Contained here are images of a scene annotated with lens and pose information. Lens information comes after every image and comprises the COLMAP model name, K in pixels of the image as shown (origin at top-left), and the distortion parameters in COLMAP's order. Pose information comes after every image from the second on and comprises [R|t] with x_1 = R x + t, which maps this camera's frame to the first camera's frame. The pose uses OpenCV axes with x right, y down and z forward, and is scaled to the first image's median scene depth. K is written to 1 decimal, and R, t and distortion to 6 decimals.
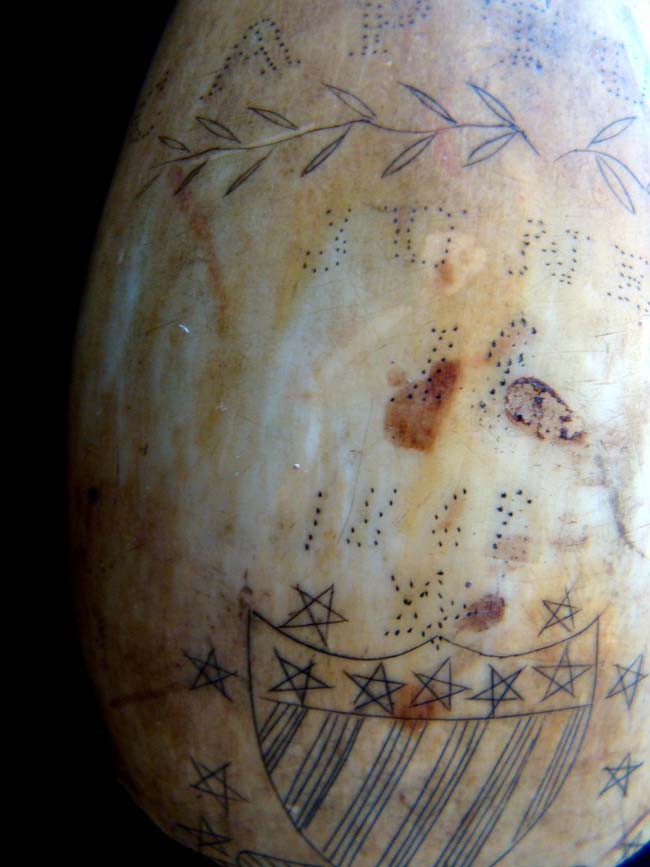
lens RADIAL K [[833.4, 0, 325.0], [0, 833.4, 433.5], [0, 0, 1]] dist [-0.301855, 0.095747]
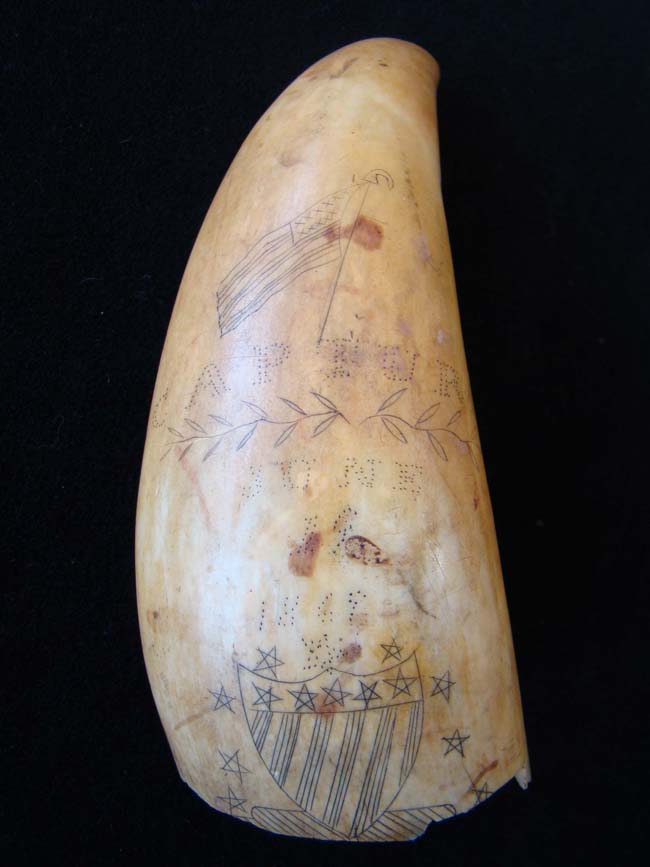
lens RADIAL K [[809.5, 0, 325.0], [0, 809.5, 433.5], [0, 0, 1]] dist [-0.206899, 0.012833]
pose [[0.990985, -0.121234, -0.057014, 0.303605], [0.113083, 0.985143, -0.129250, -0.065115], [0.071837, 0.121638, 0.989972, -0.991820]]
